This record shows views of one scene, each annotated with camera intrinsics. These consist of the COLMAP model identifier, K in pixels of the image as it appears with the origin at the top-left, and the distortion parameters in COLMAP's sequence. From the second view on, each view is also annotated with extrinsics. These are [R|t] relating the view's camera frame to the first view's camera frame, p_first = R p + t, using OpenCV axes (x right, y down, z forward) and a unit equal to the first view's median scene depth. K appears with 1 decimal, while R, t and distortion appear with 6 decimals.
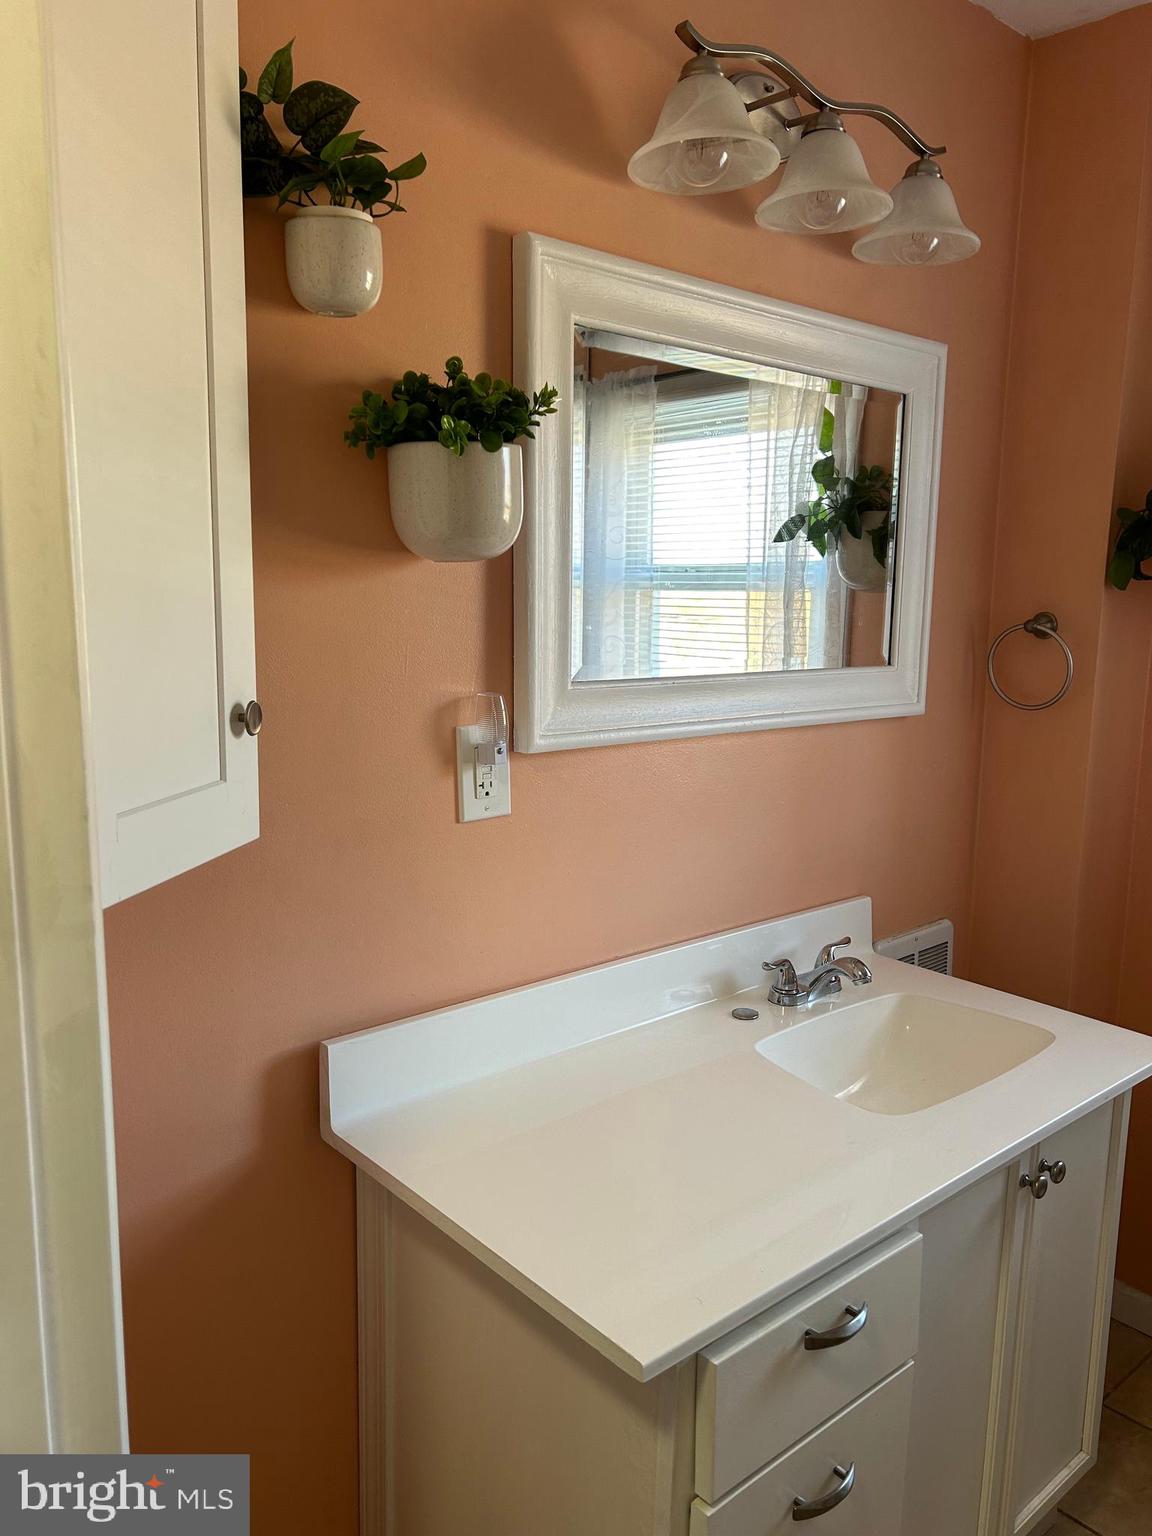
lens RADIAL K [[1151.0, 0, 579.1], [0, 1151.0, 777.3], [0, 0, 1]] dist [0.054123, -0.063010]
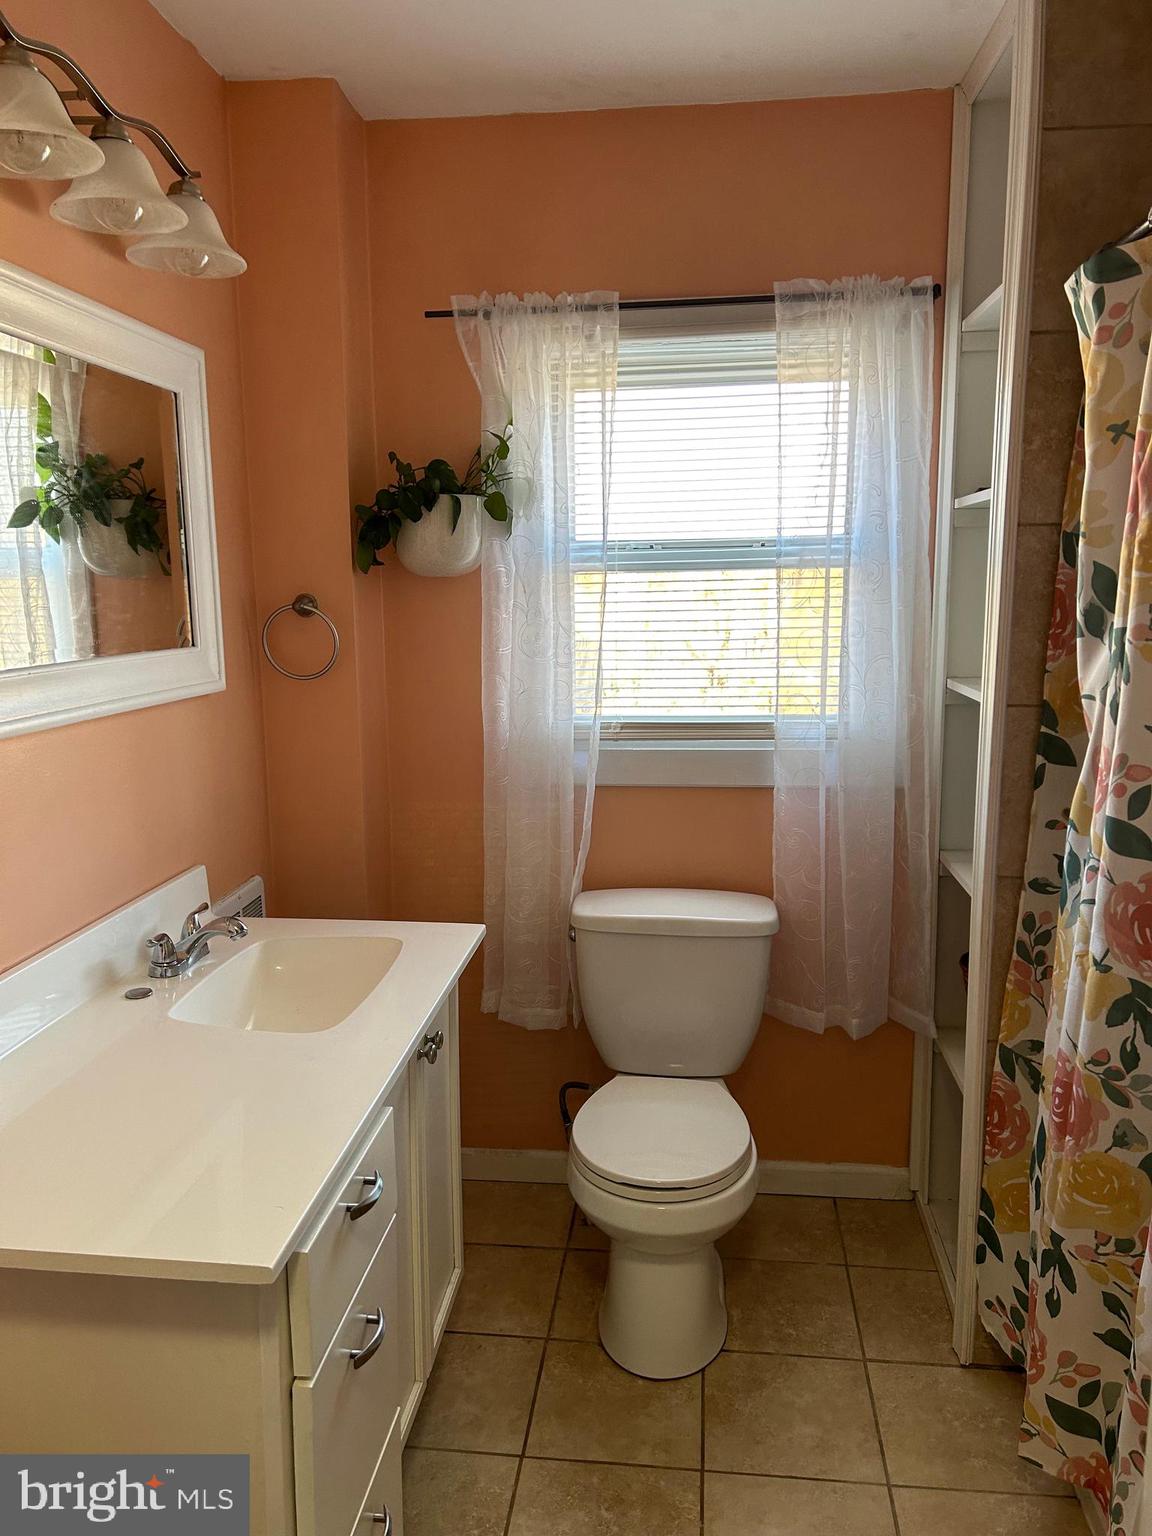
lens RADIAL K [[1151.0, 0, 571.1], [0, 1151.0, 772.7], [0, 0, 1]] dist [0.054123, -0.063010]
pose [[0.737113, -0.133317, 0.662489, -0.215952], [0.127558, 0.990173, 0.057332, 0.001404], [-0.663621, 0.042245, 0.746875, -0.027501]]
